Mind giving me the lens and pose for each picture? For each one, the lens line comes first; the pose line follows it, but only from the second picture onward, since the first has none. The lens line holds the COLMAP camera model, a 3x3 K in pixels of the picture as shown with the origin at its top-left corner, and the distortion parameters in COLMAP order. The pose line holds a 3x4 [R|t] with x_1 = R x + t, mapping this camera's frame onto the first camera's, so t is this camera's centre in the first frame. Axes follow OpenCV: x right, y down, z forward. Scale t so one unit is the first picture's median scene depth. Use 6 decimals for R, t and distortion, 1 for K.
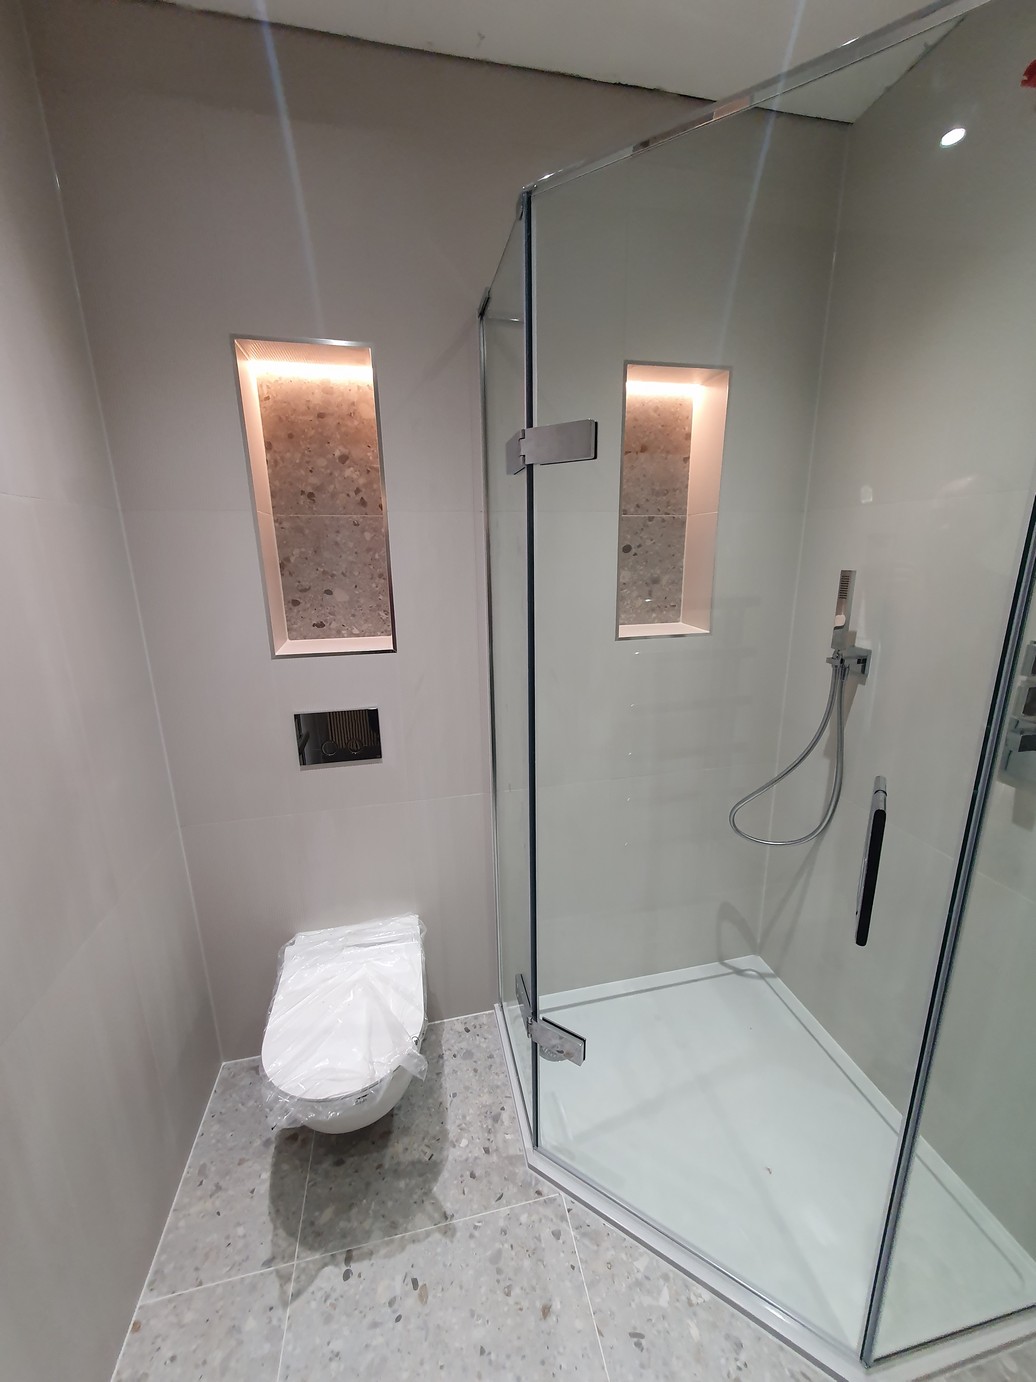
lens RADIAL K [[545.1, 0, 520.5], [0, 545.1, 689.0], [0, 0, 1]] dist [0.005459, -0.001345]
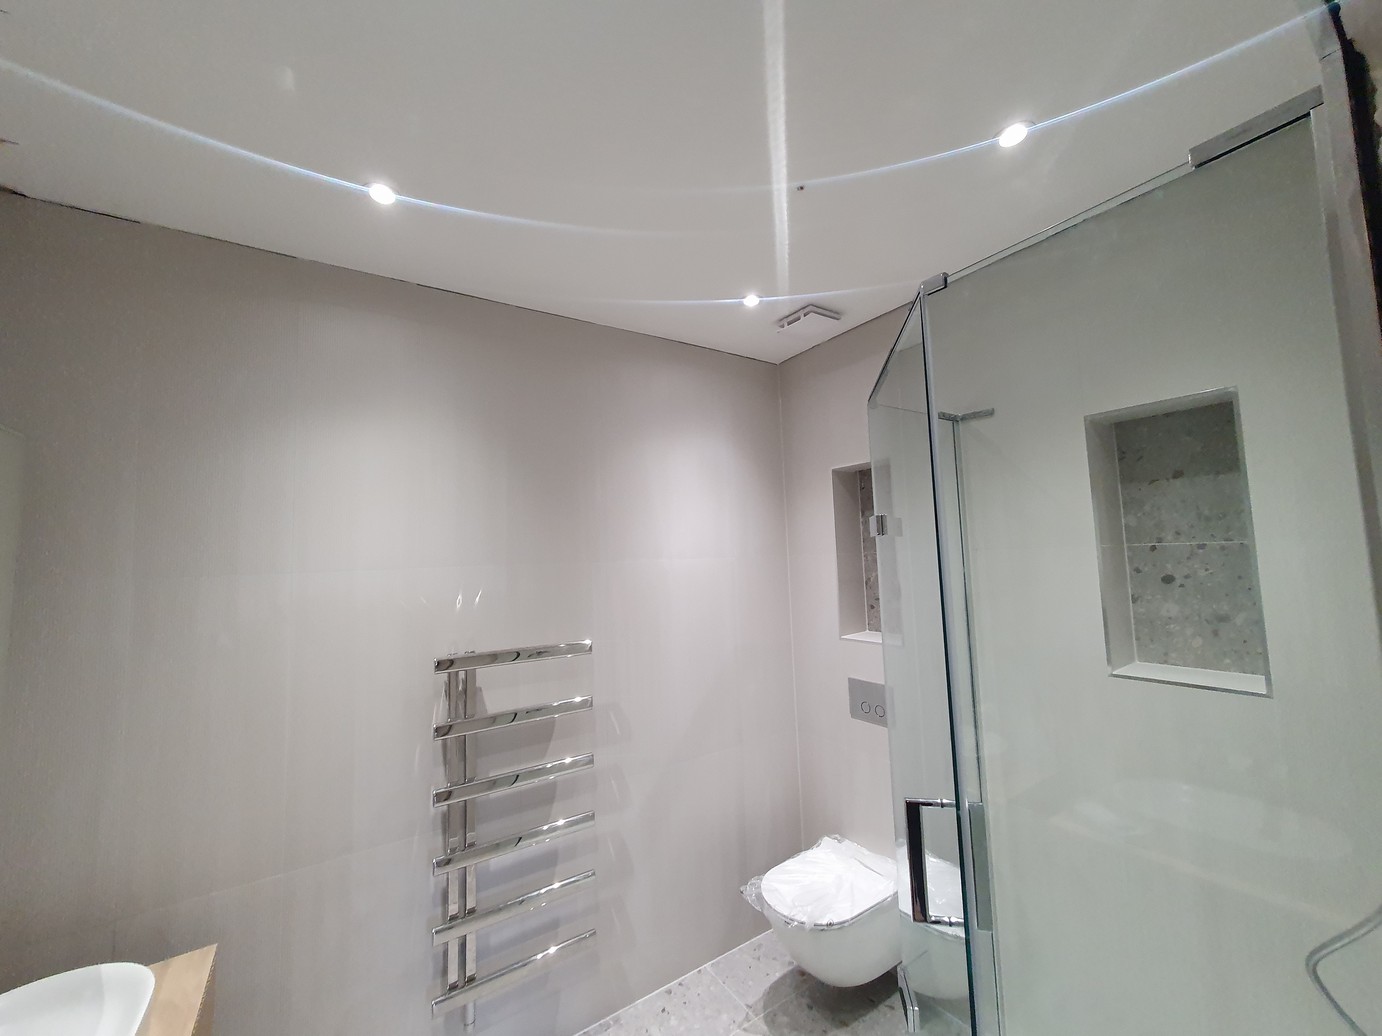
lens RADIAL K [[545.1, 0, 680.5], [0, 545.1, 513.0], [0, 0, 1]] dist [0.005459, -0.001345]
pose [[0.348702, -0.073772, -0.934326, 0.933740], [-0.204089, 0.966998, -0.152521, -0.074901], [0.914743, 0.243870, 0.322138, -0.061570]]
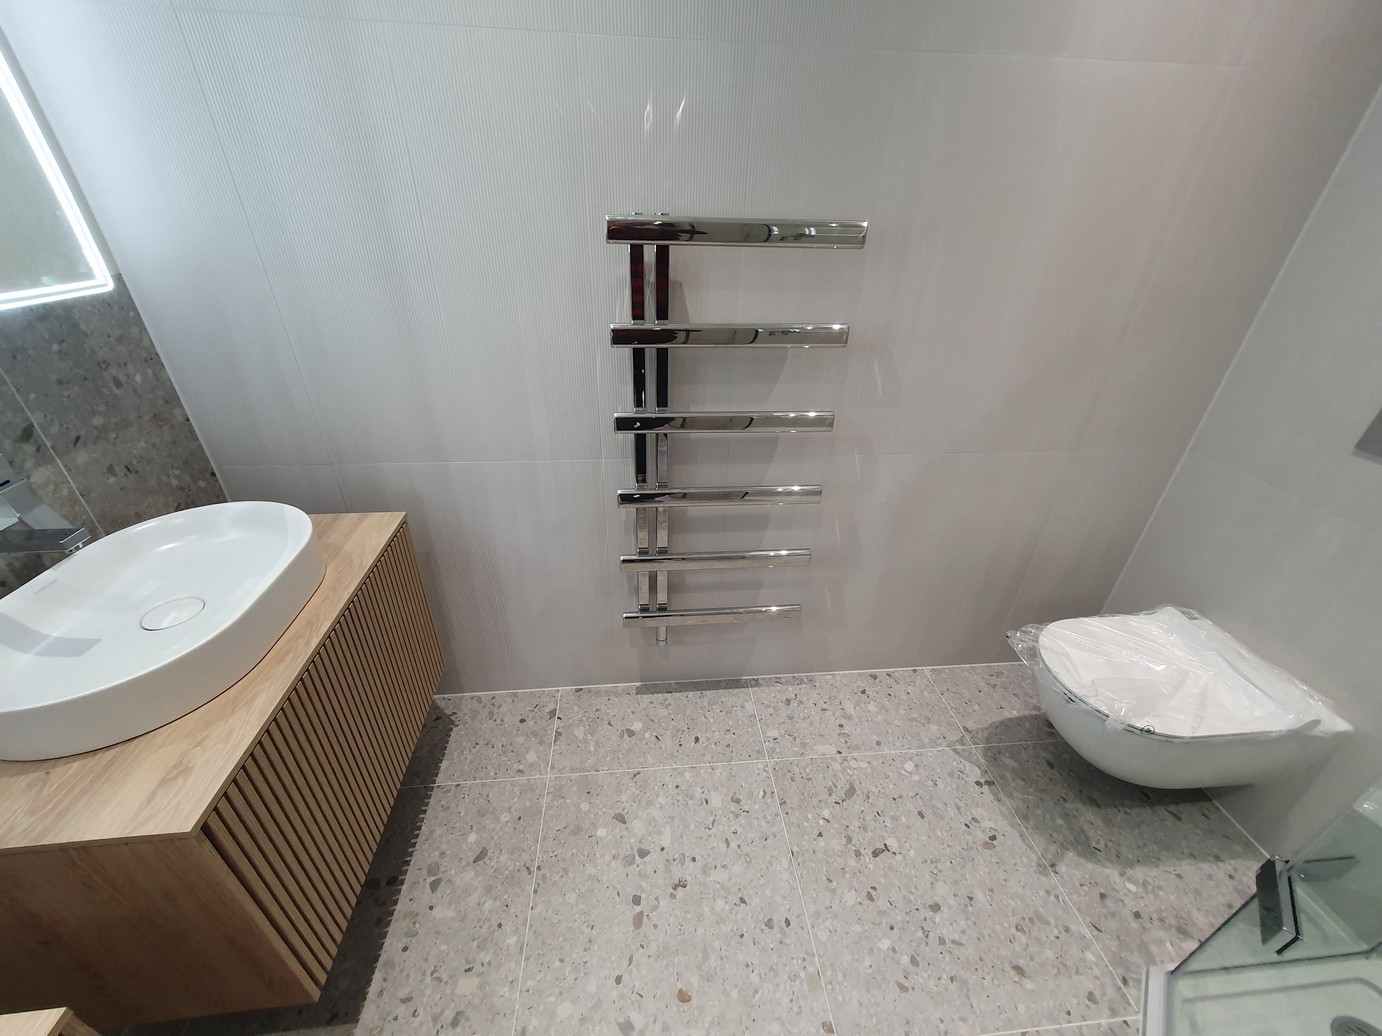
lens RADIAL K [[545.1, 0, 688.2], [0, 545.1, 515.2], [0, 0, 1]] dist [0.005459, -0.001345]
pose [[-0.117428, 0.511272, -0.851358, 0.433409], [-0.270150, 0.808514, 0.522804, 0.070915], [0.955631, 0.291386, 0.043178, 0.098265]]
